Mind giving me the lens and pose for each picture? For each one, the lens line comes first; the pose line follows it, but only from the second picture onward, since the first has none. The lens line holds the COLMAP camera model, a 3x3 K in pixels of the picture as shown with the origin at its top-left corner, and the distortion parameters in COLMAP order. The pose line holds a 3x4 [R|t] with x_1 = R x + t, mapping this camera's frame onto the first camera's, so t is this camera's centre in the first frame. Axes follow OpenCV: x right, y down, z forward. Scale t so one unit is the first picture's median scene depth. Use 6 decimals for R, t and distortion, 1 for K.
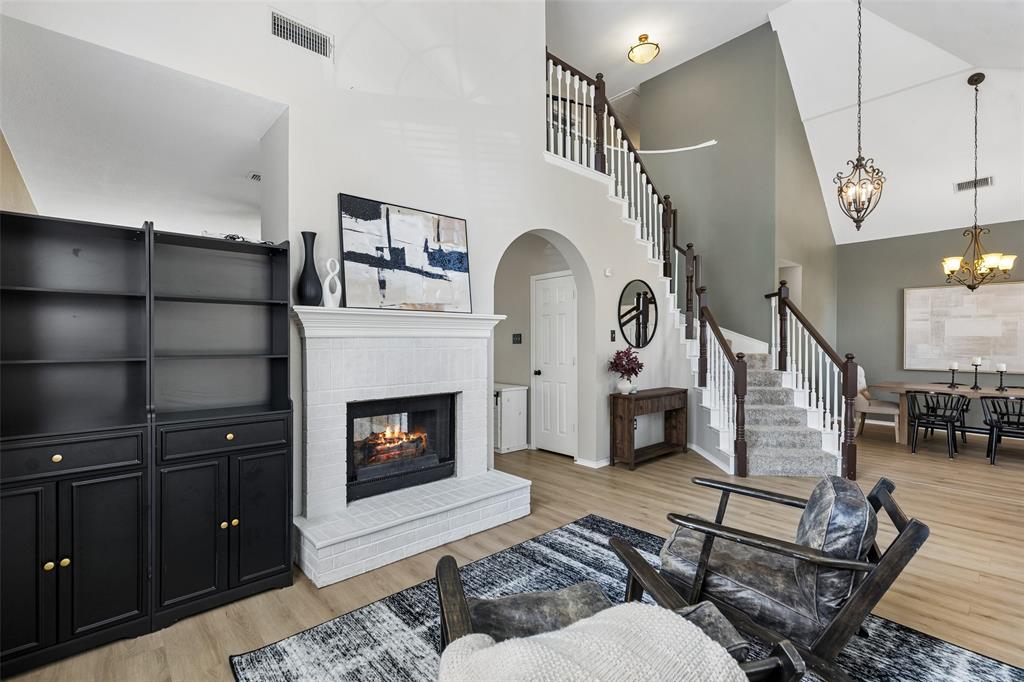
lens RADIAL K [[462.3, 0, 508.3], [0, 462.3, 339.4], [0, 0, 1]] dist [0.004728, 0.001326]
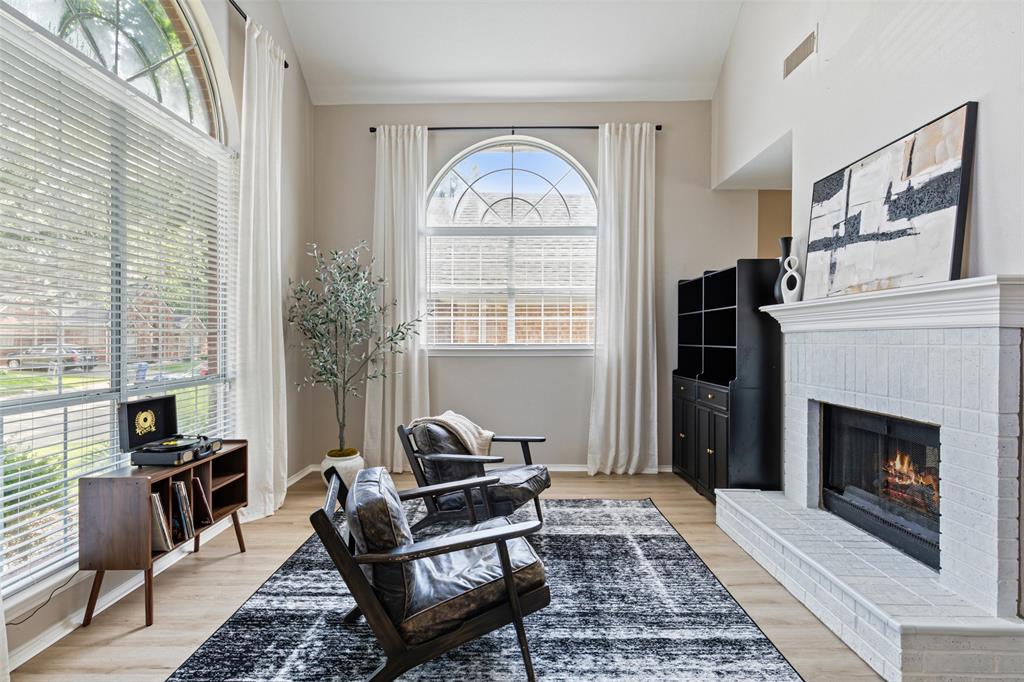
lens RADIAL K [[462.3, 0, 508.3], [0, 462.3, 339.4], [0, 0, 1]] dist [0.004728, 0.001326]
pose [[-0.676840, 0.002728, -0.736125, 0.738058], [0.002105, 0.999996, 0.001771, 0.007857], [0.736127, -0.000350, -0.676843, 1.116483]]
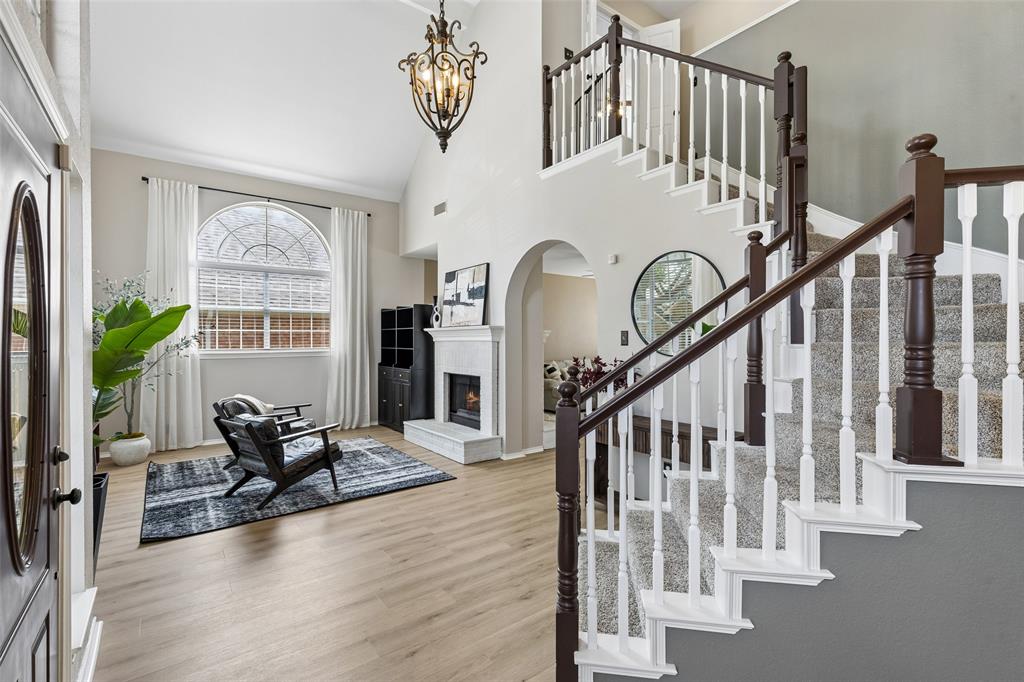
lens RADIAL K [[463.8, 0, 512.0], [0, 463.8, 341.0], [0, 0, 1]] dist [0.010294, -0.000606]
pose [[-0.078287, 0.007779, -0.996900, 1.609466], [0.004063, 0.999964, 0.007484, -0.019523], [0.996923, -0.003464, -0.078316, 1.377087]]
